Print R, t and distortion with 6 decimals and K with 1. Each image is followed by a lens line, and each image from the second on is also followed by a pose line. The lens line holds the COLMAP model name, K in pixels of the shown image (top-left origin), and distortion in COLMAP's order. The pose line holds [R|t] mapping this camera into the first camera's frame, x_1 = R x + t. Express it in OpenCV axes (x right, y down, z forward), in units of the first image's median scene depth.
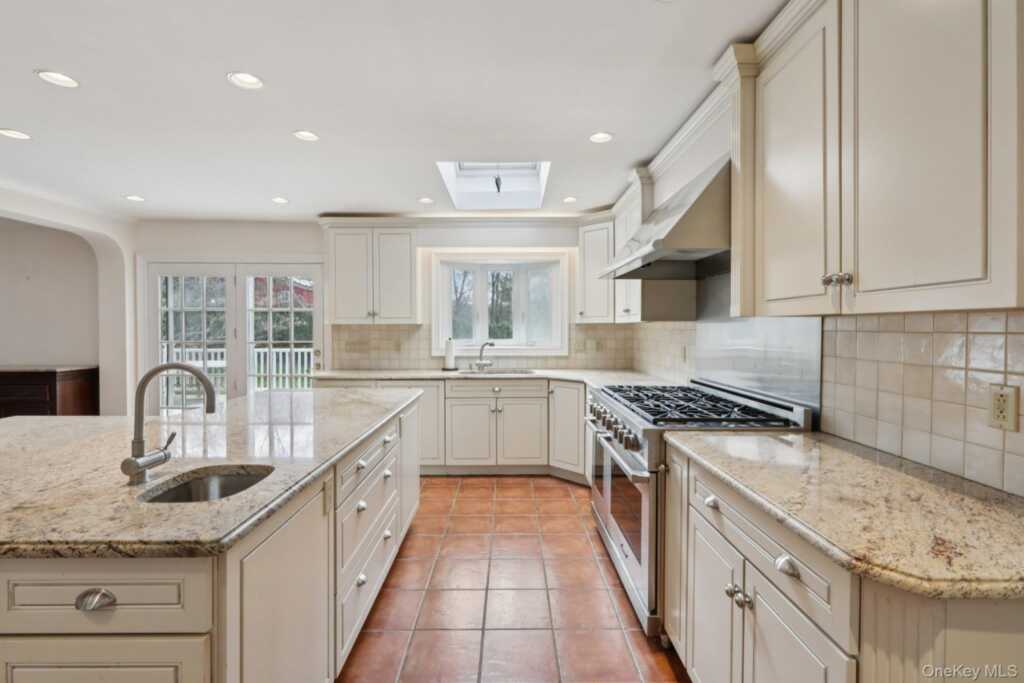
lens RADIAL K [[454.0, 0, 510.8], [0, 454.0, 334.3], [0, 0, 1]] dist [0.000304, 0.001103]
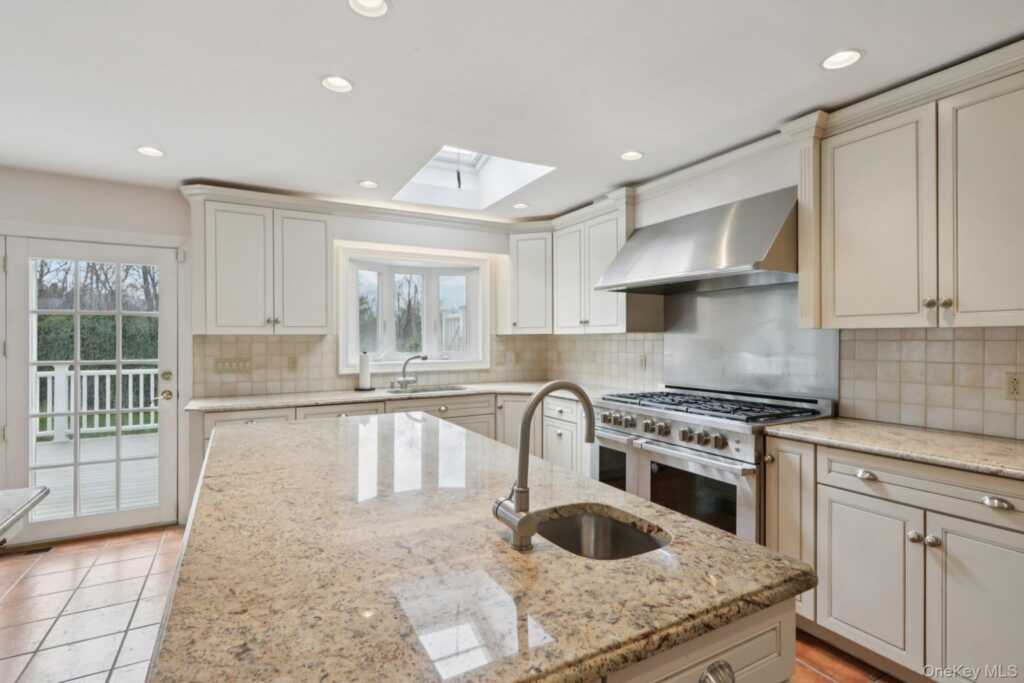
lens RADIAL K [[492.2, 0, 512.0], [0, 492.2, 341.5], [0, 0, 1]] dist [0.000872, 0.000085]
pose [[0.877920, -0.003378, 0.478795, -0.346619], [0.008894, 0.999918, -0.009254, 0.000436], [-0.478724, 0.012382, 0.877878, 0.086179]]
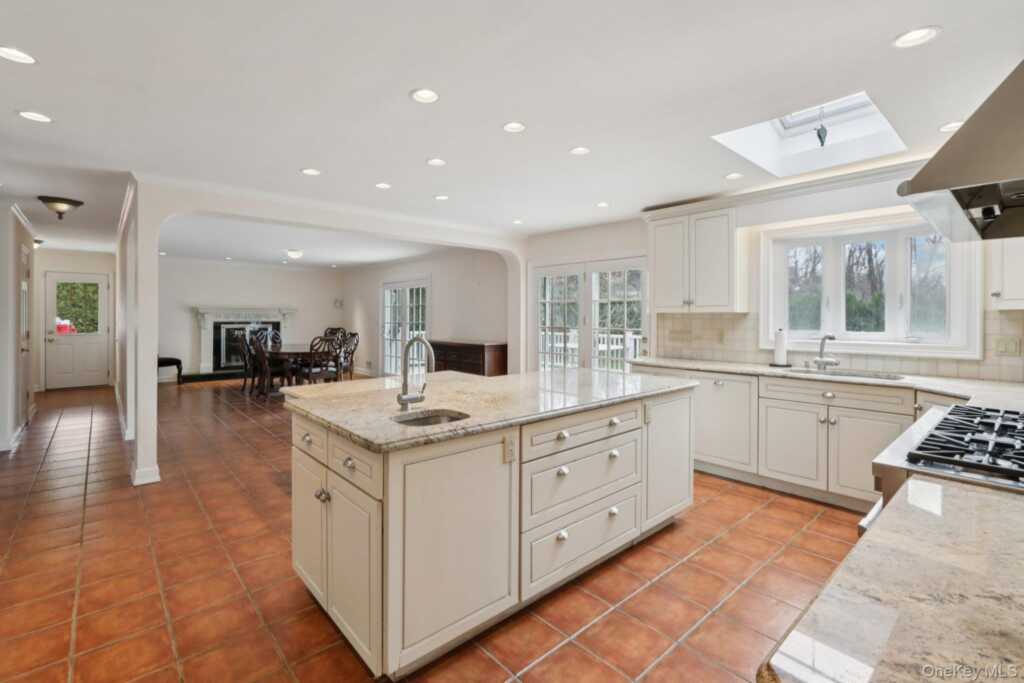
lens RADIAL K [[462.2, 0, 510.9], [0, 462.2, 320.2], [0, 0, 1]] dist [0.000179, 0.000481]
pose [[0.662324, 0.007305, -0.749182, 0.189188], [-0.013158, 0.999912, -0.001883, 0.000706], [0.749102, 0.011105, 0.662361, 0.051944]]
